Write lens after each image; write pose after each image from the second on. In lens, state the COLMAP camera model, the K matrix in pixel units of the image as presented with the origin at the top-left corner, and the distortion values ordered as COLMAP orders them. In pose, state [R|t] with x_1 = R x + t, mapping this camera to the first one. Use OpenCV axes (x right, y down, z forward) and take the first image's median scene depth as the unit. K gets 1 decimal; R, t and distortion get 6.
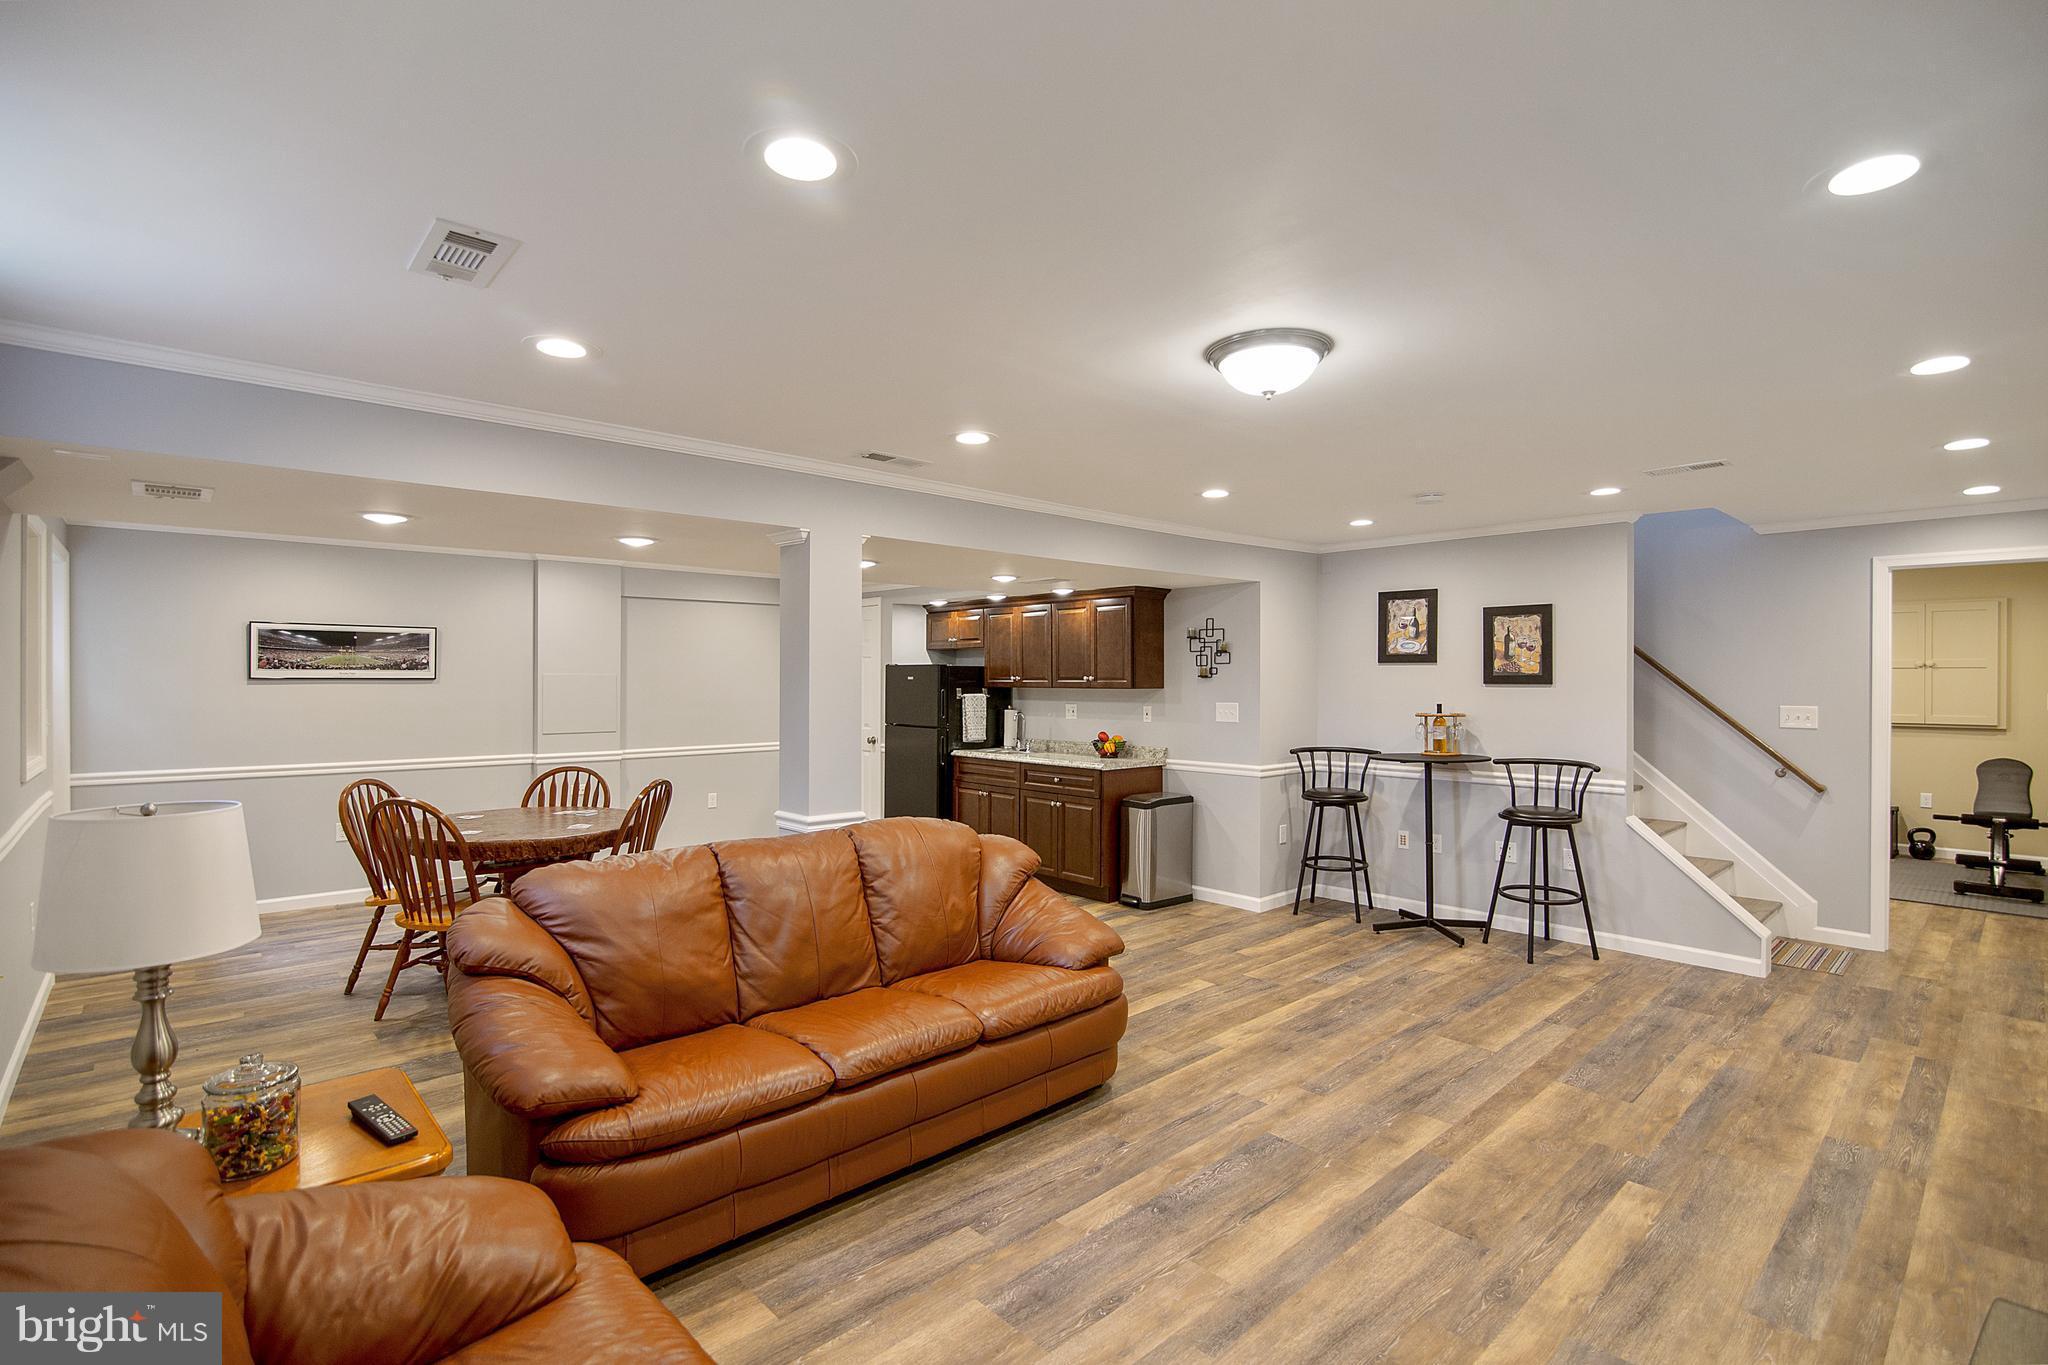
lens RADIAL K [[947.8, 0, 1030.7], [0, 947.8, 689.4], [0, 0, 1]] dist [-0.000354, -0.000209]
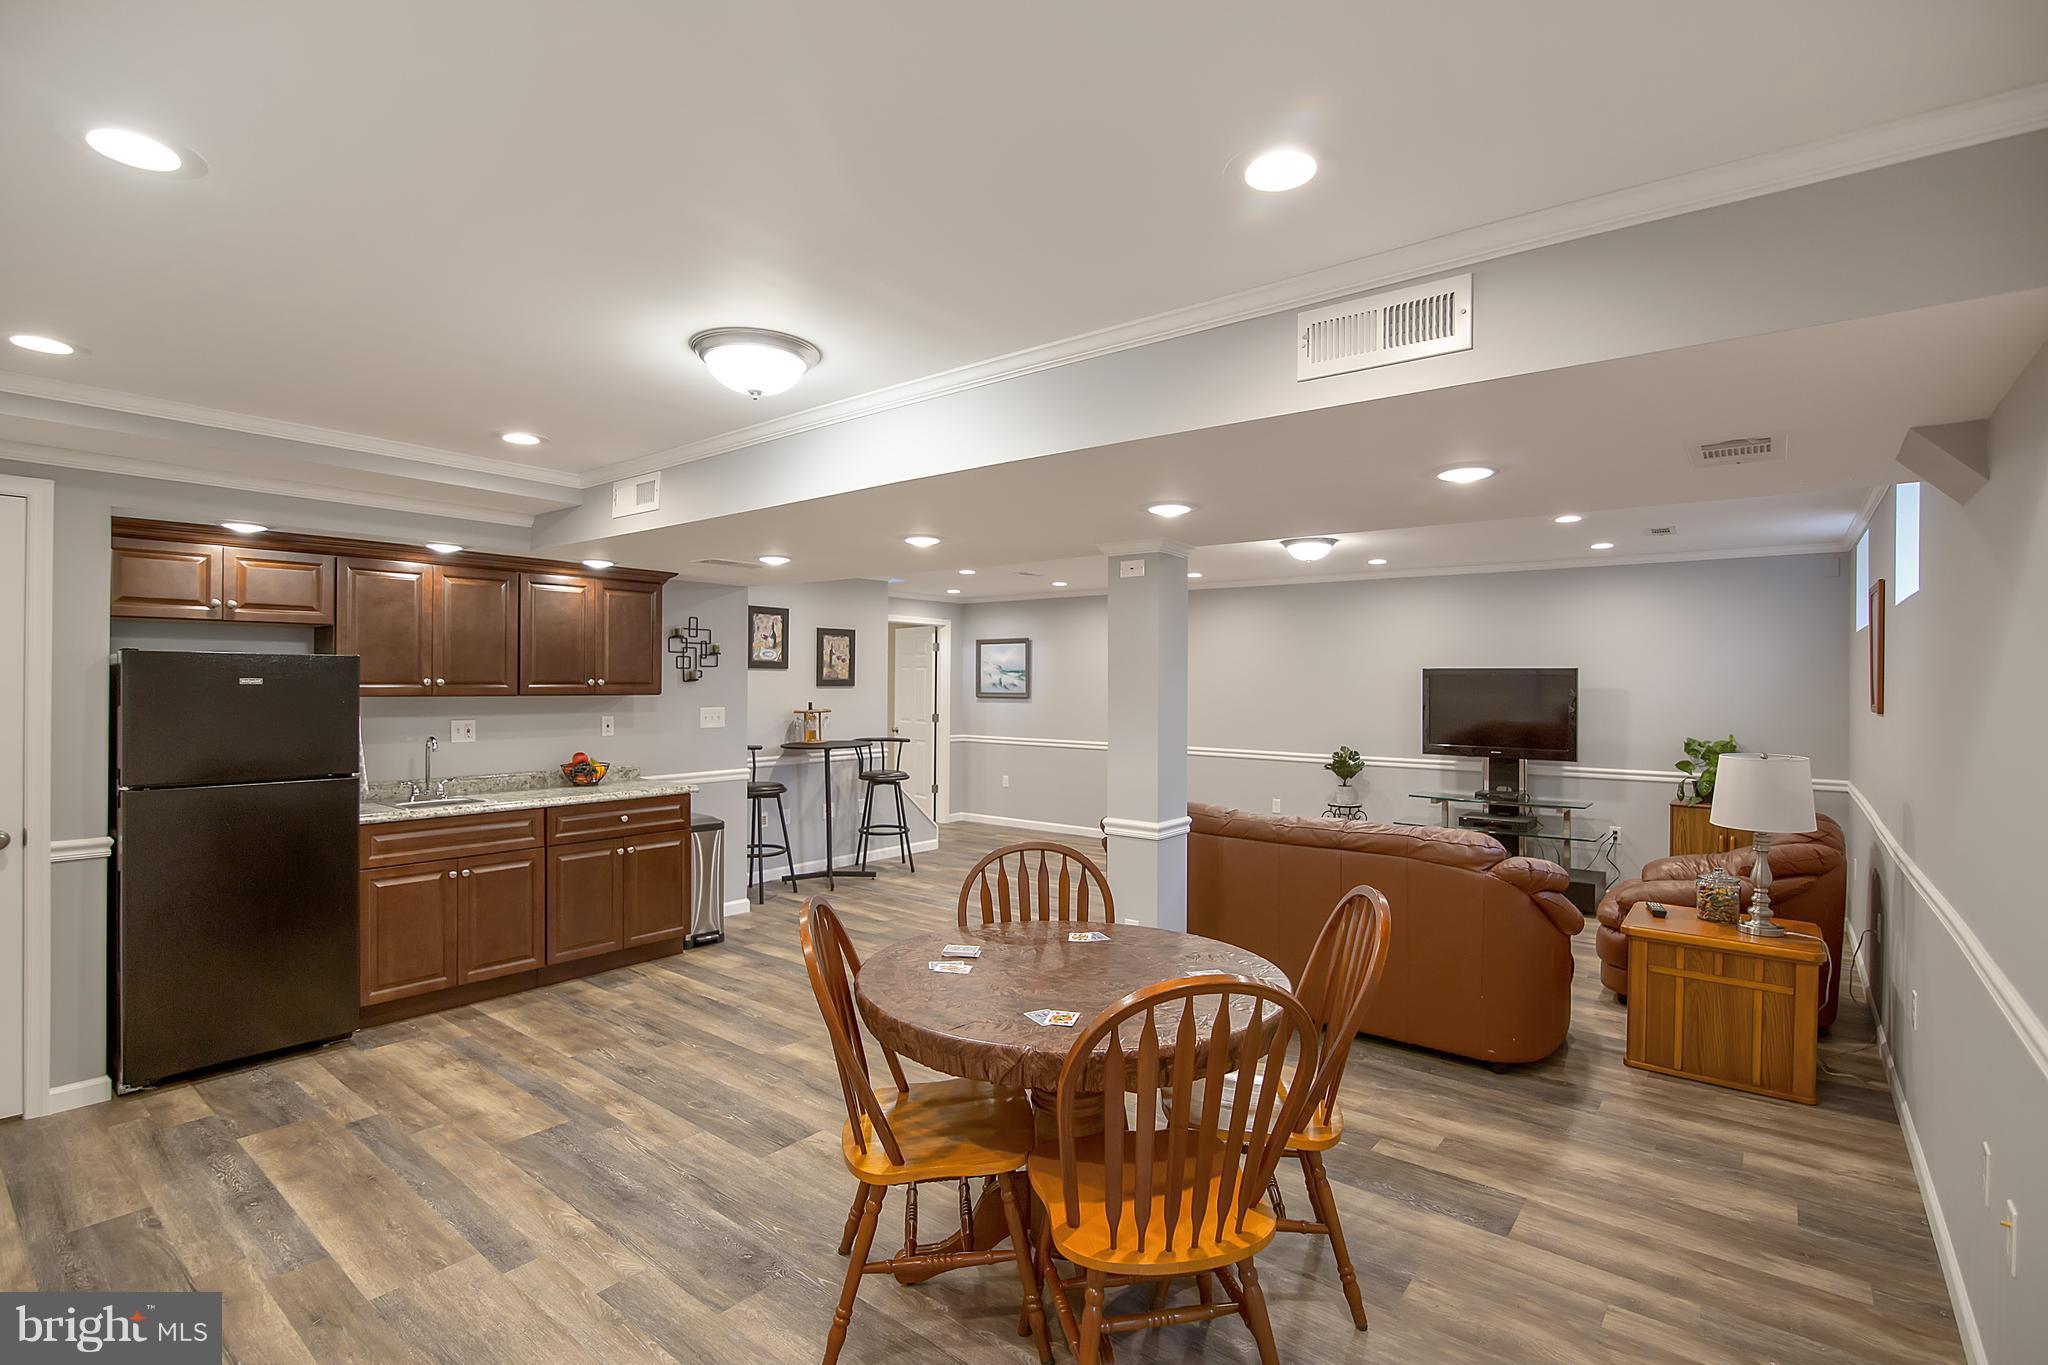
lens RADIAL K [[947.8, 0, 1030.7], [0, 947.8, 689.4], [0, 0, 1]] dist [-0.000354, -0.000209]
pose [[-0.140135, -0.009426, 0.990088, -0.816974], [0.007858, 0.999913, 0.010632, -0.012300], [-0.990101, 0.009270, -0.140048, 0.849078]]
